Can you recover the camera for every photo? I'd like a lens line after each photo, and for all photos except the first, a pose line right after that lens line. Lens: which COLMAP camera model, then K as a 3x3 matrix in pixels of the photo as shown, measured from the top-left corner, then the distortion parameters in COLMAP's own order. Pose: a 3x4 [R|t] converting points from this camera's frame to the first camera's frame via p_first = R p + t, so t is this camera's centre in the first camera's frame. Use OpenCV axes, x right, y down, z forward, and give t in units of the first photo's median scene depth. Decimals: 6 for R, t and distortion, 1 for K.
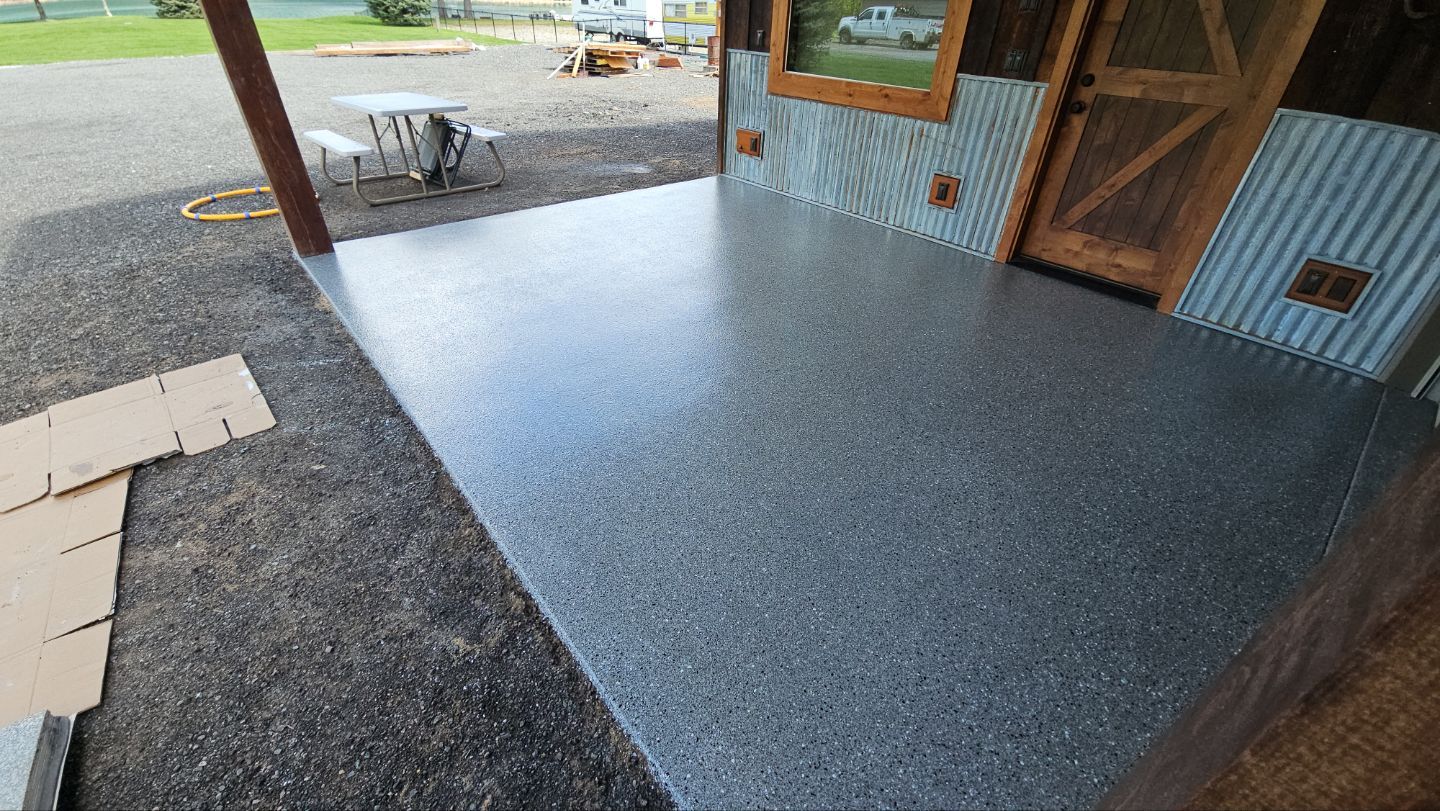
lens RADIAL K [[585.8, 0, 717.4], [0, 585.8, 398.2], [0, 0, 1]] dist [0.009148, -0.006371]
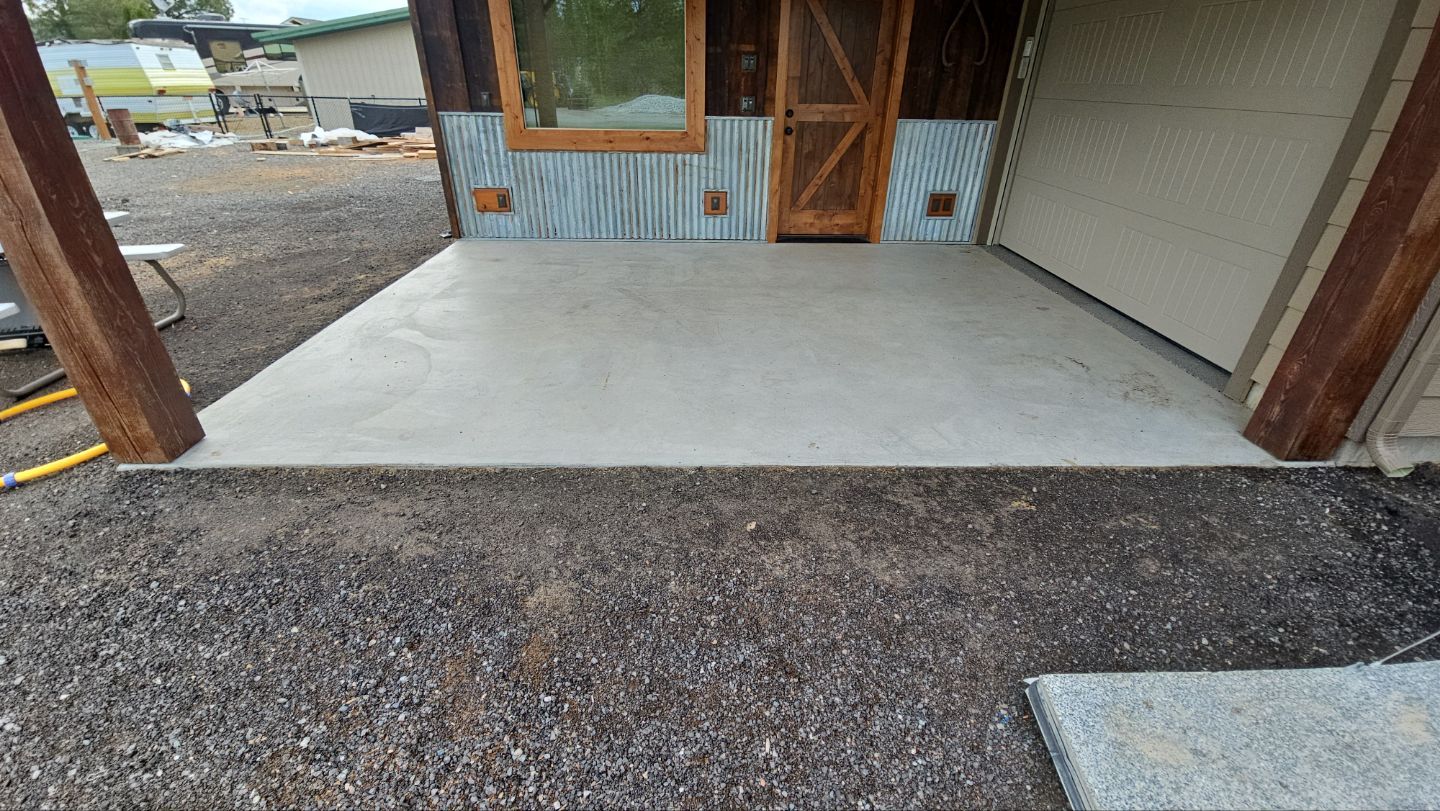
lens RADIAL K [[585.8, 0, 717.3], [0, 585.8, 398.4], [0, 0, 1]] dist [0.009148, -0.006371]
pose [[0.629662, -0.387260, 0.673466, -0.752807], [0.436415, 0.893508, 0.105760, -0.116470], [-0.642704, 0.227317, 0.731614, 0.164842]]
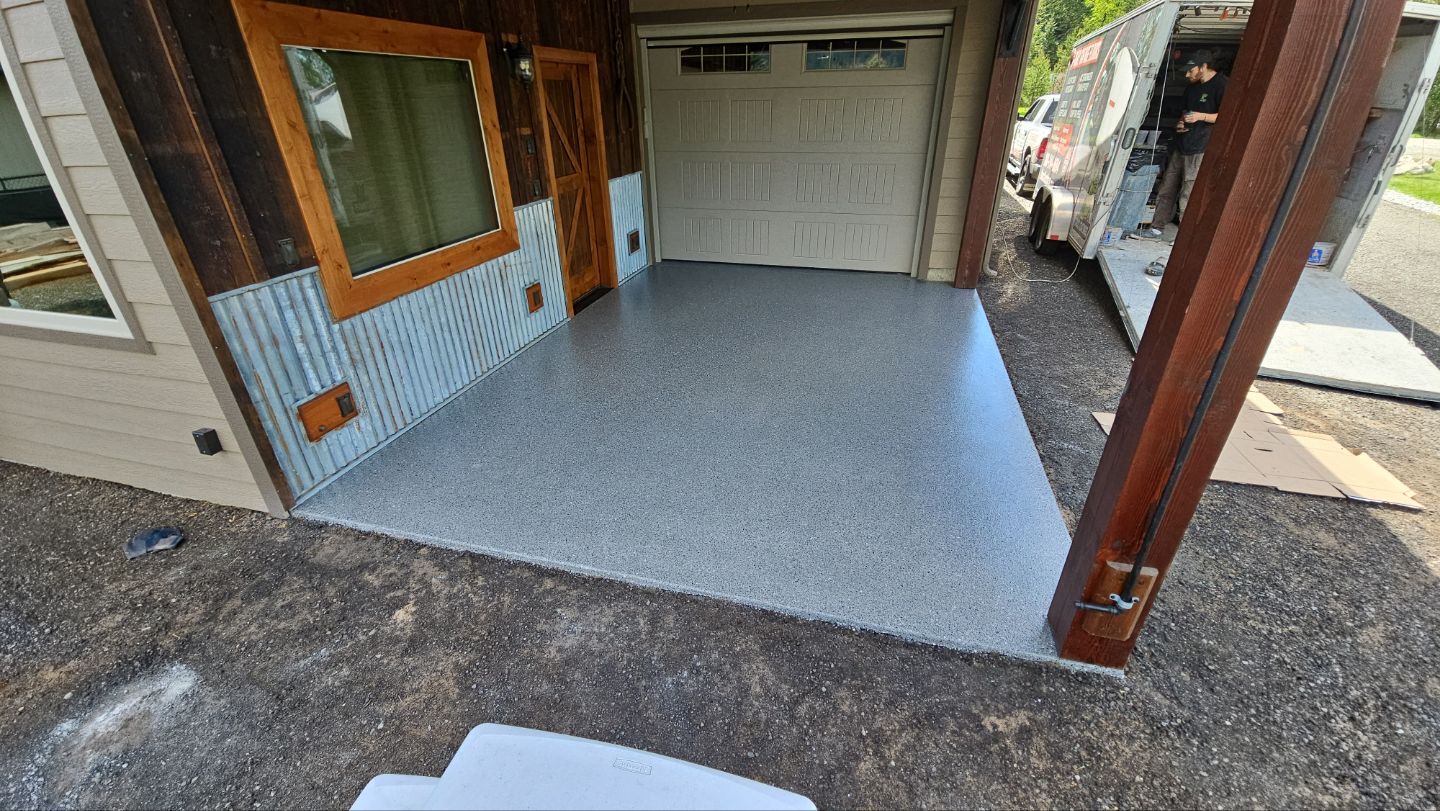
lens RADIAL K [[585.8, 0, 715.9], [0, 585.8, 402.2], [0, 0, 1]] dist [0.009148, -0.006371]
pose [[-0.558703, -0.400058, 0.726502, -0.849442], [0.463671, 0.575620, 0.673551, -0.974199], [-0.687649, 0.713172, -0.136105, 1.214600]]
